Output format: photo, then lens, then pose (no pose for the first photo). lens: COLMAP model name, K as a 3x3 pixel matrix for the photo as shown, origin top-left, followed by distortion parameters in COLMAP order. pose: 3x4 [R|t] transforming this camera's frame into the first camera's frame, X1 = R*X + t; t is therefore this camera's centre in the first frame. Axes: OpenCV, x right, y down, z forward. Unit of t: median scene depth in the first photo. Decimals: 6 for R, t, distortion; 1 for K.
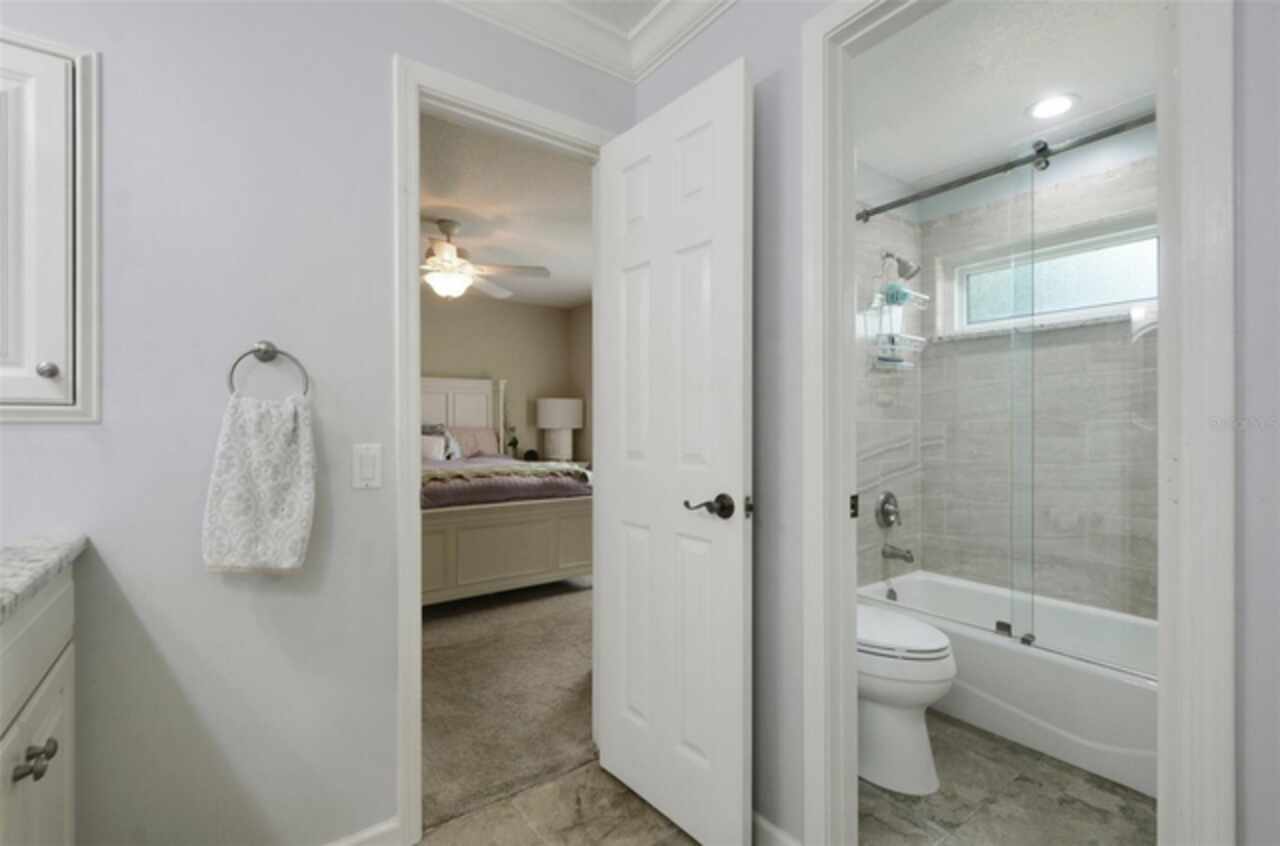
lens RADIAL K [[565.0, 0, 640.5], [0, 565.0, 427.6], [0, 0, 1]] dist [-0.000505, -0.000897]
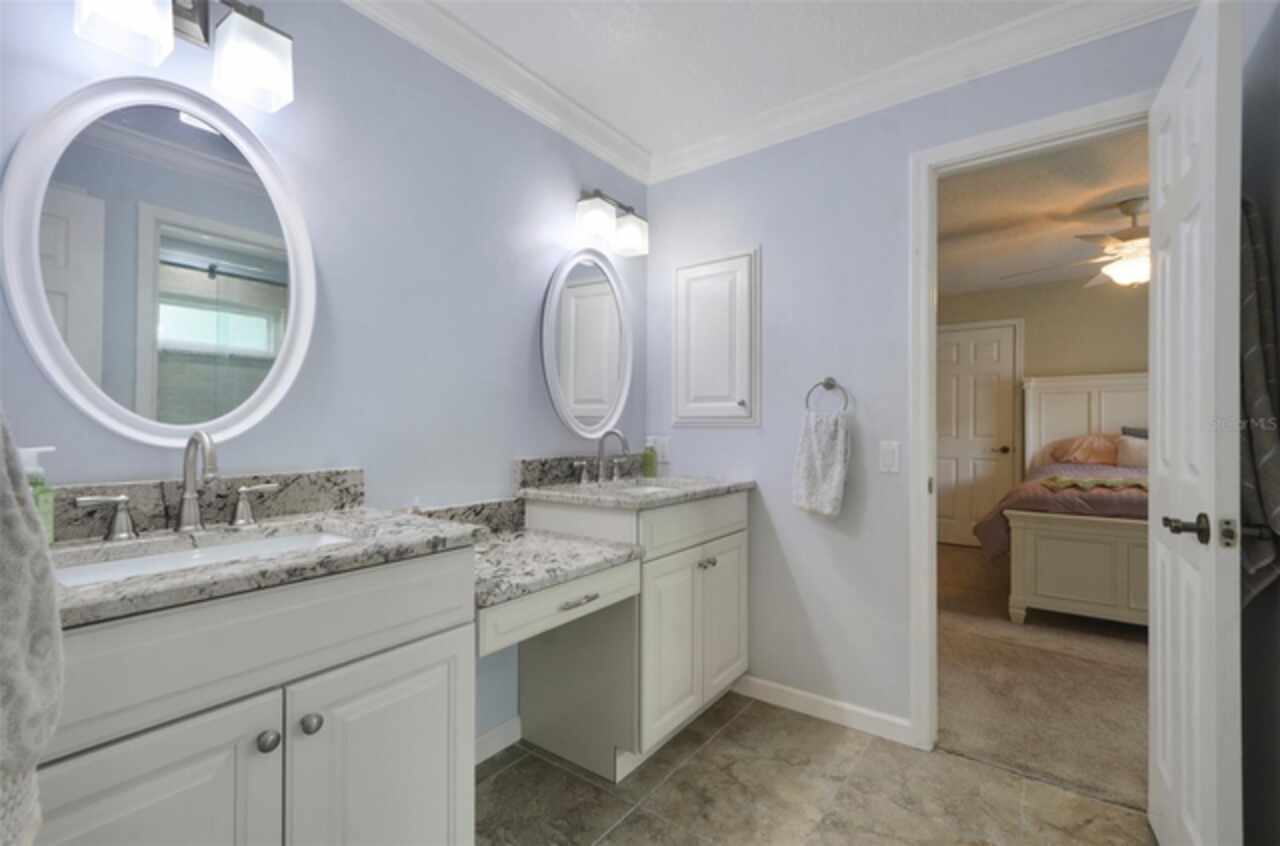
lens RADIAL K [[565.0, 0, 638.4], [0, 565.0, 426.0], [0, 0, 1]] dist [-0.000505, -0.000897]
pose [[0.291972, -0.000969, -0.956426, 0.756564], [-0.005495, 0.999981, -0.002690, -0.002596], [0.956411, 0.006041, 0.291961, -0.016634]]
